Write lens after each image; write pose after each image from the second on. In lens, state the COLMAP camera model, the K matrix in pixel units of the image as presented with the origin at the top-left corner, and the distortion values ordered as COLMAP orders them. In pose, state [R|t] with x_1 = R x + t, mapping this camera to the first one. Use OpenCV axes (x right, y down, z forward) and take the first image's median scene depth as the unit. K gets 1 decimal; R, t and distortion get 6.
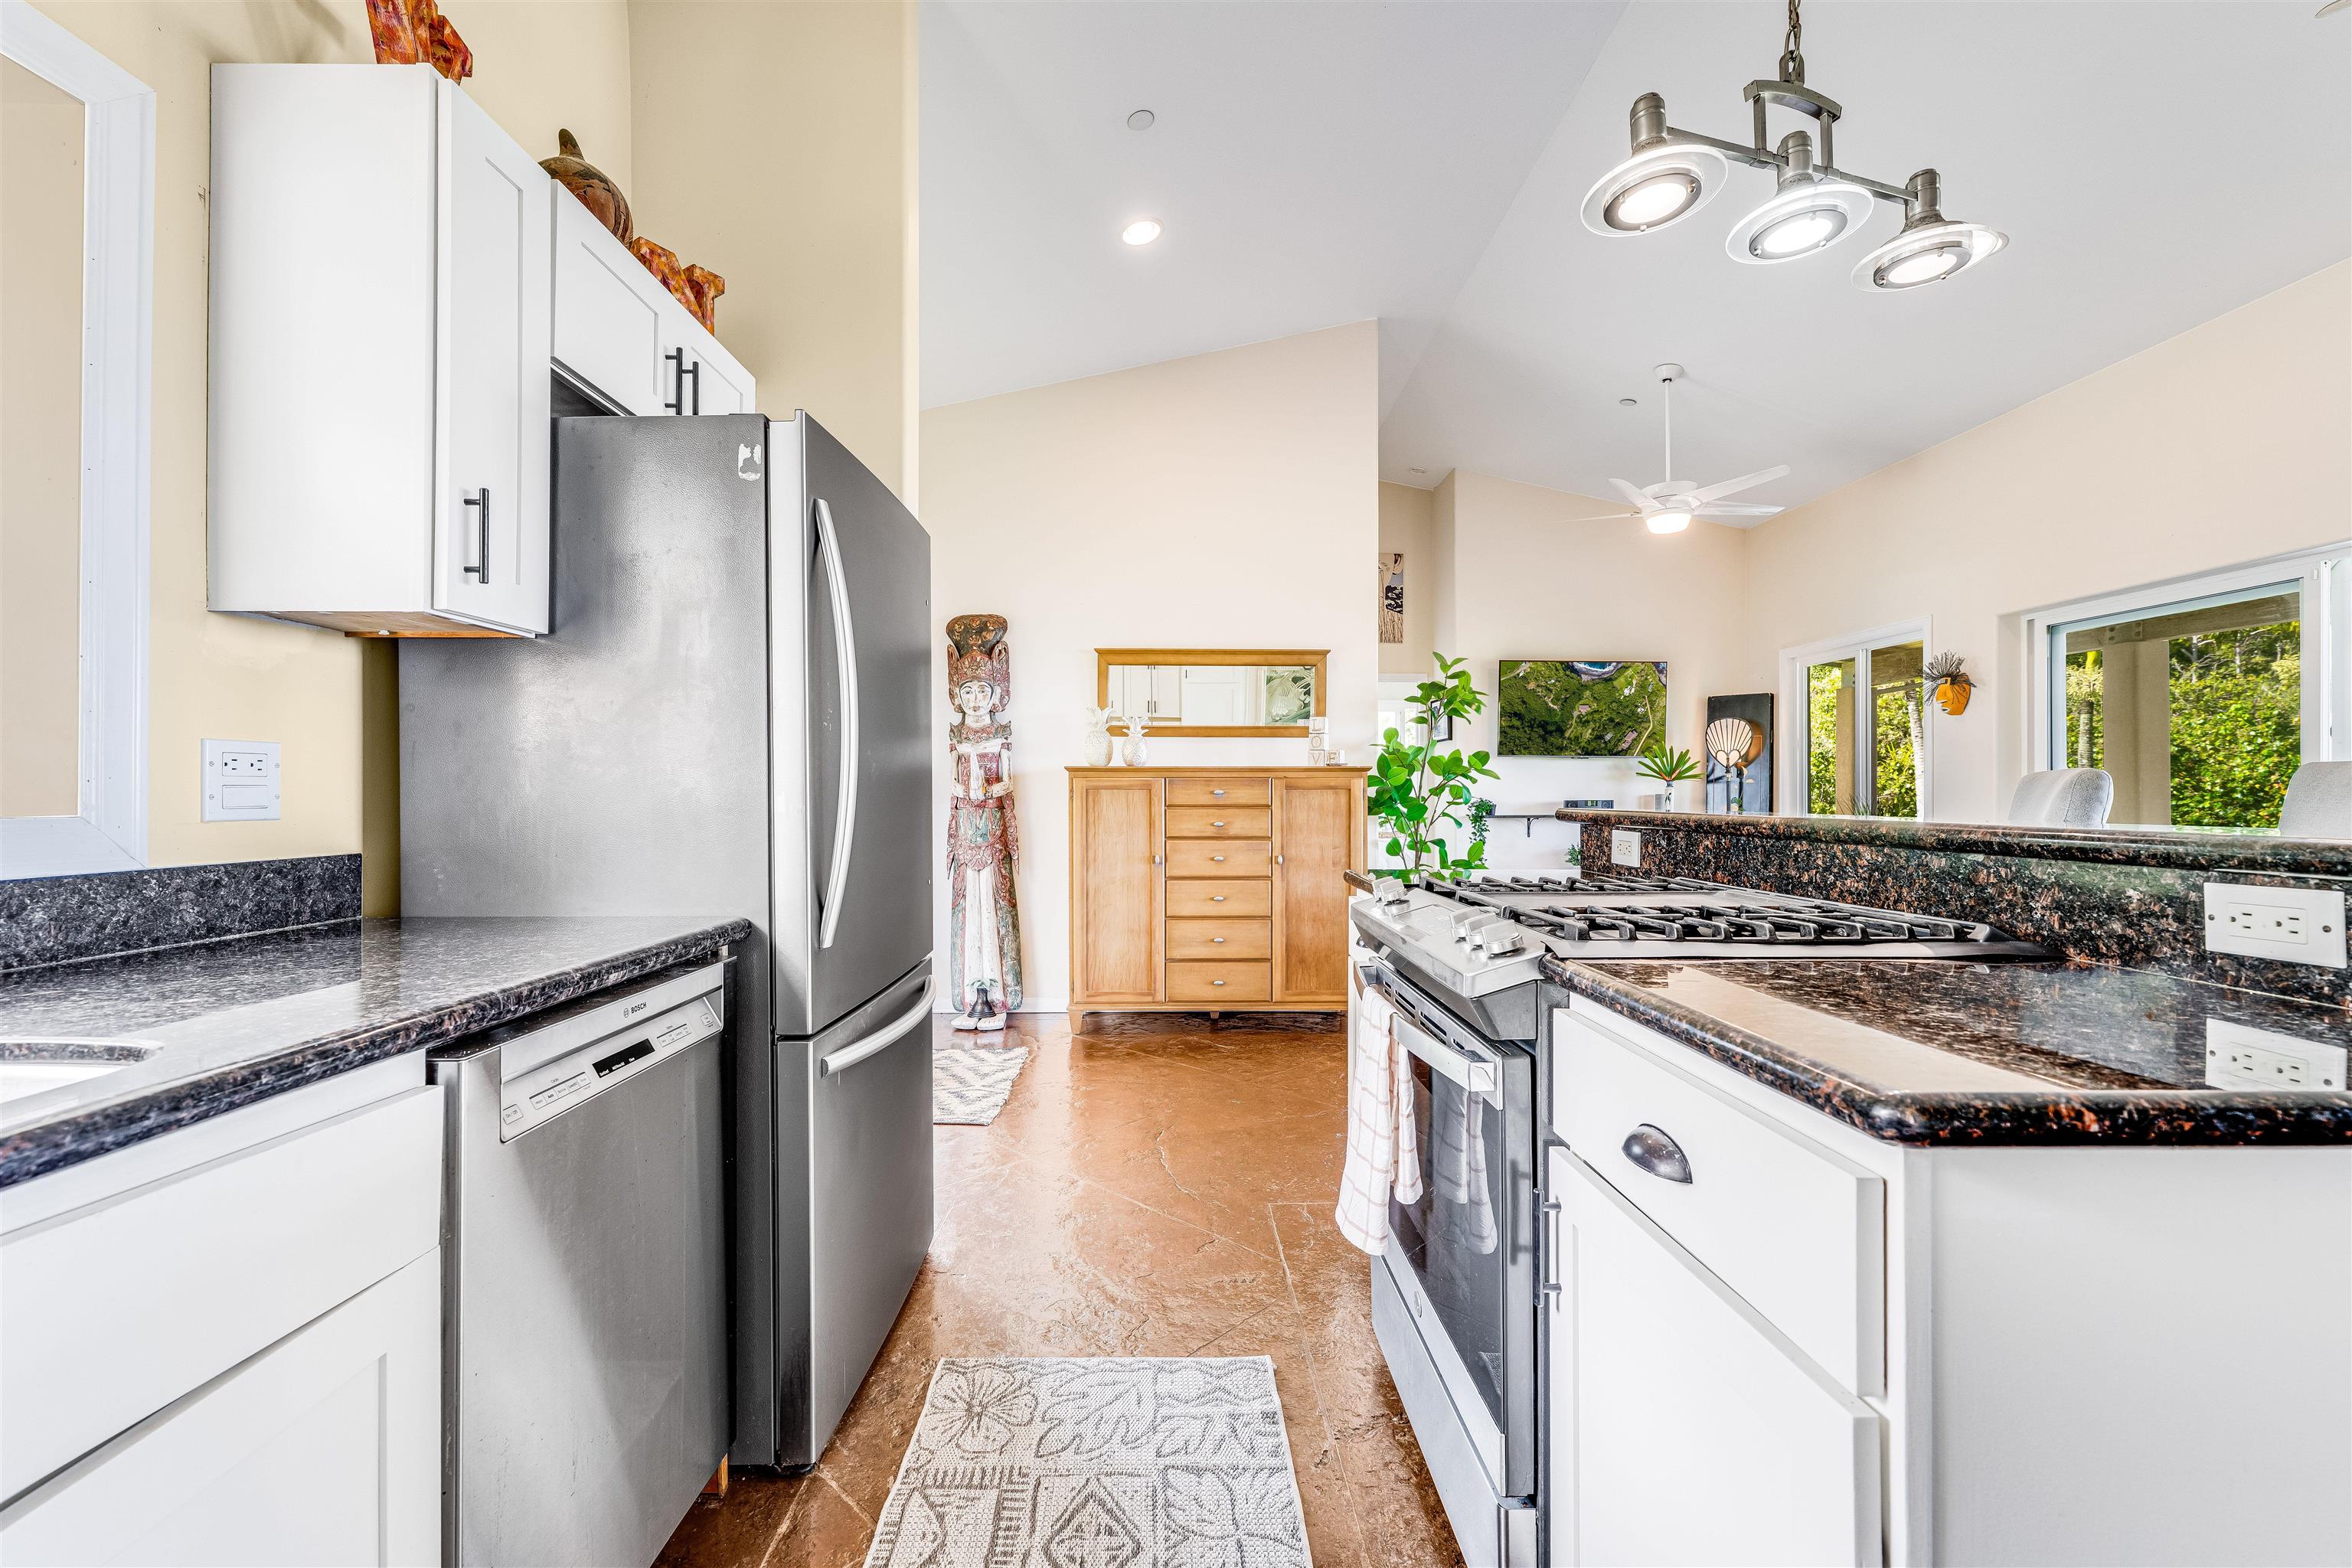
lens RADIAL K [[954.0, 0, 1162.6], [0, 954.0, 780.8], [0, 0, 1]] dist [0.000604, -0.000242]
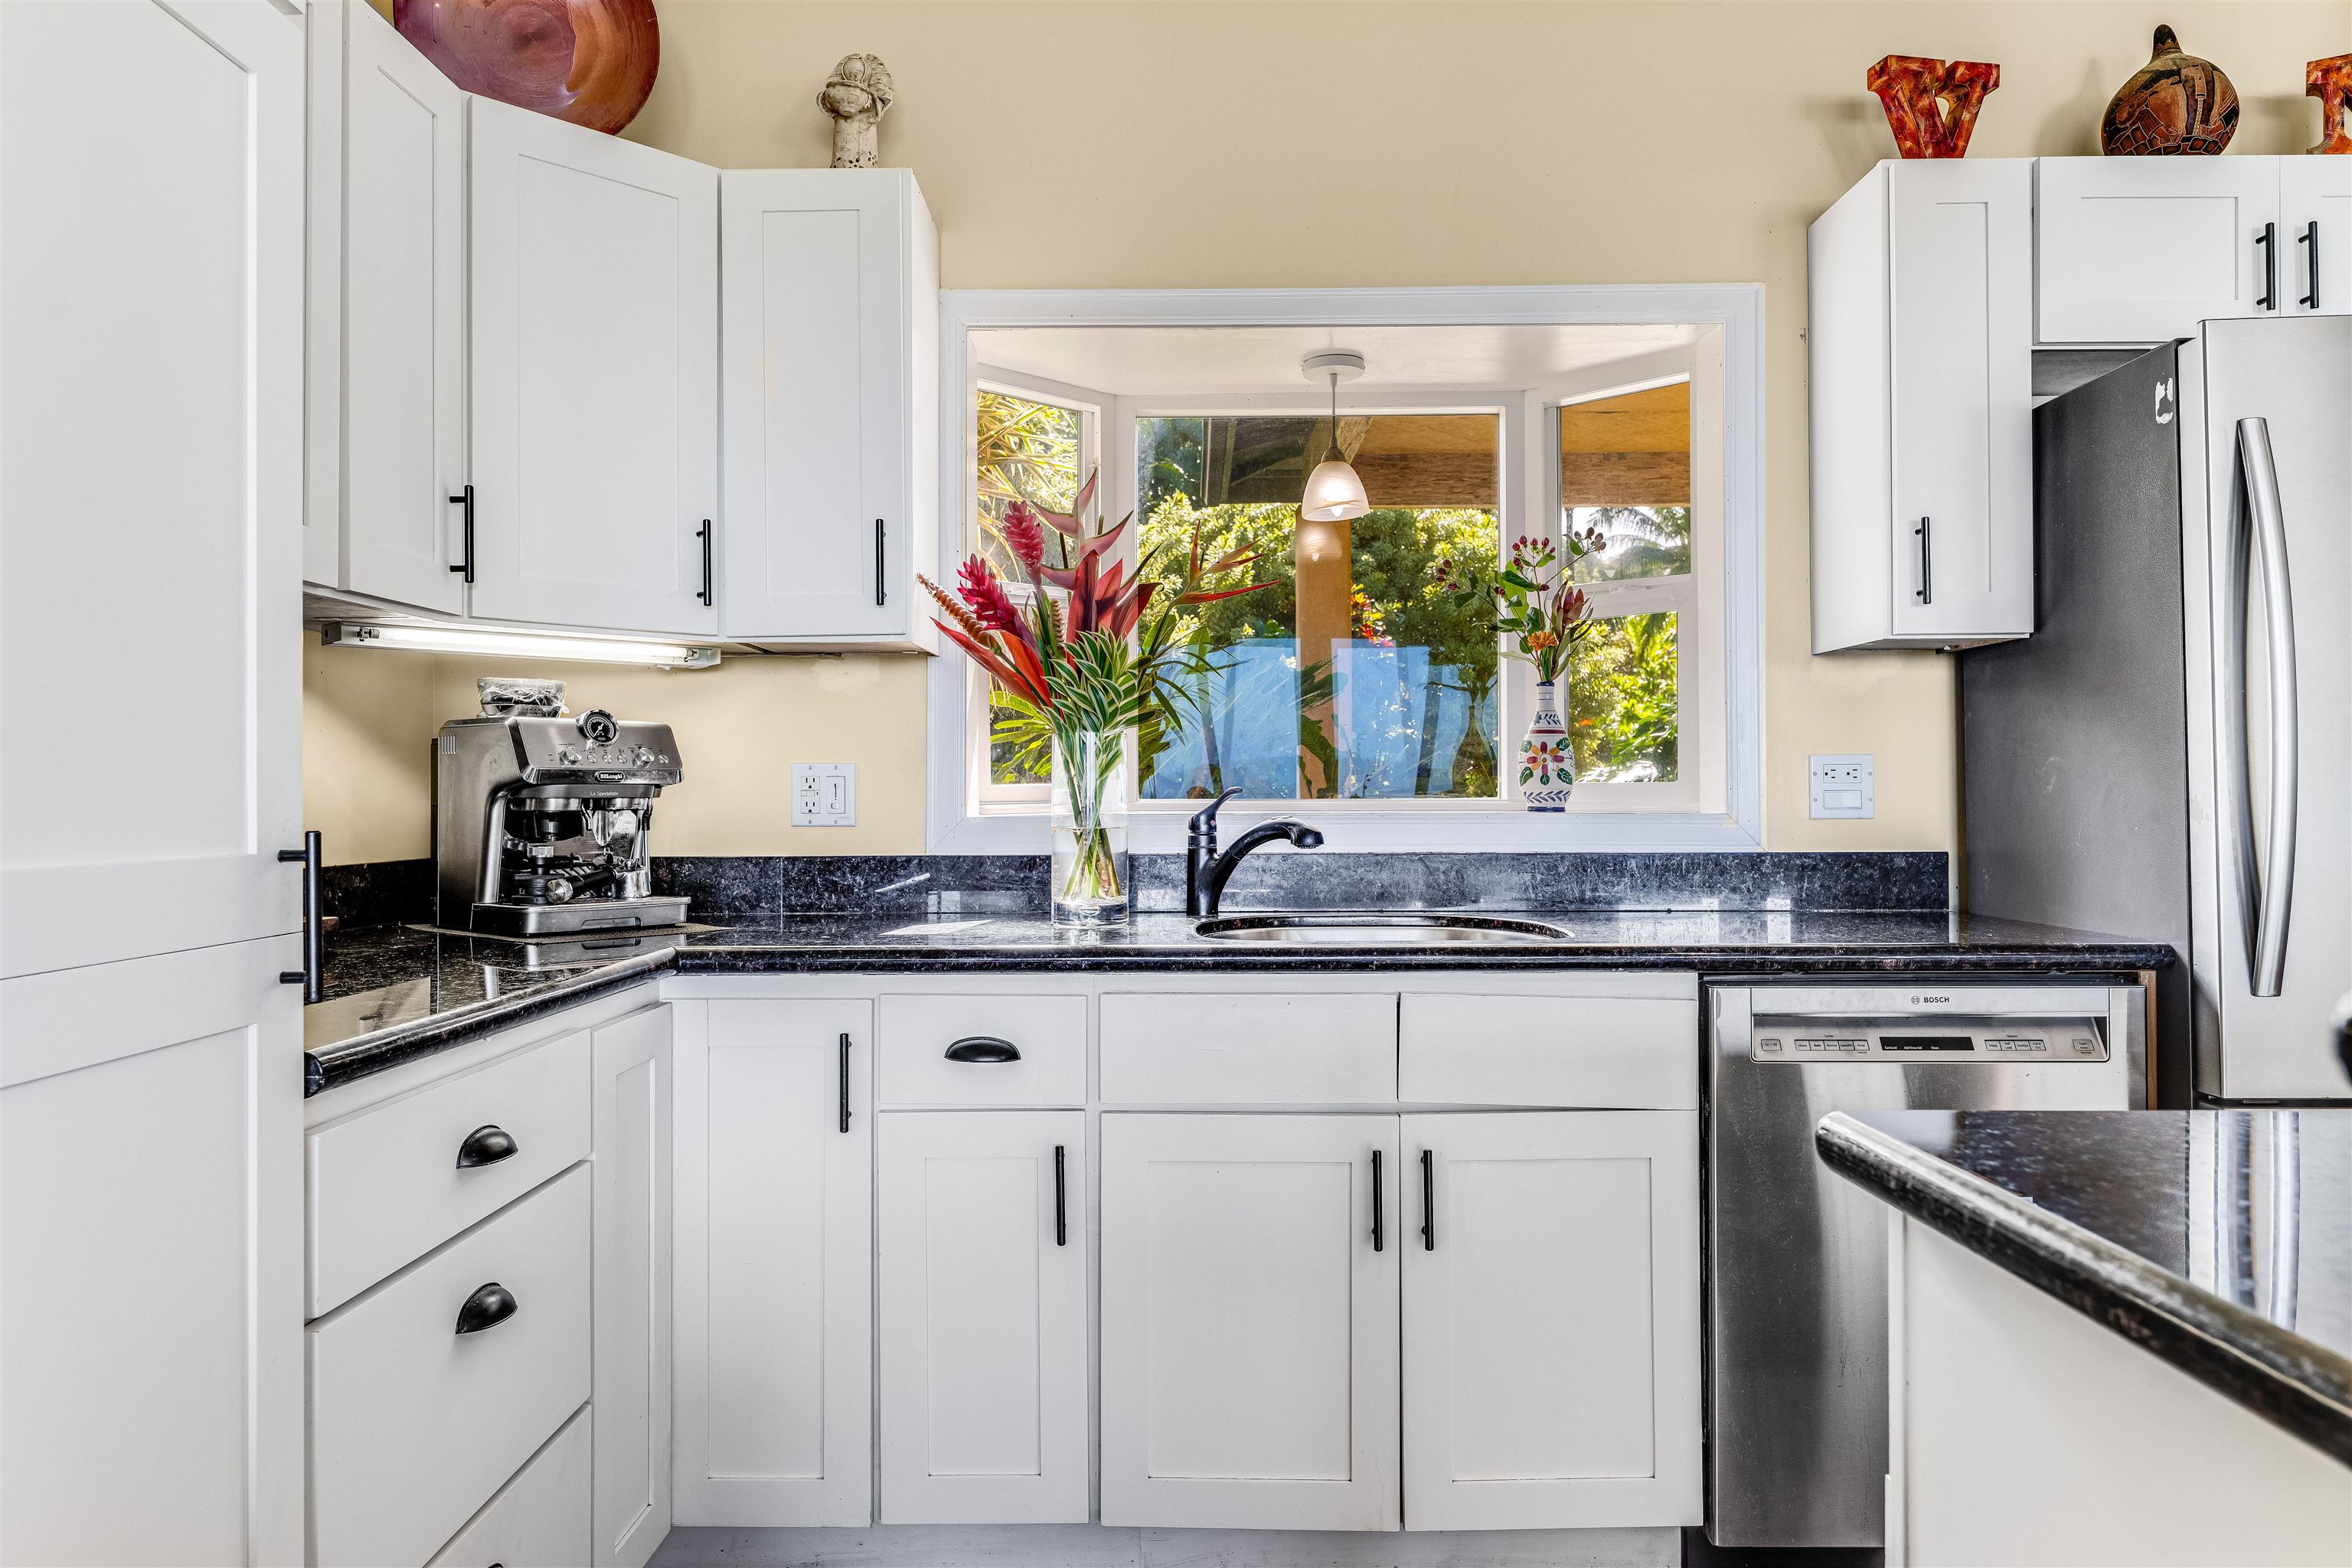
lens RADIAL K [[1528.6, 0, 1184.8], [0, 1528.6, 795.3], [0, 0, 1]] dist [0.011247, 0.003653]
pose [[0.010471, -0.004632, -0.999934, 0.968528], [0.015722, 0.999866, -0.004467, 0.006232], [0.999822, -0.015674, 0.010543, 0.121780]]
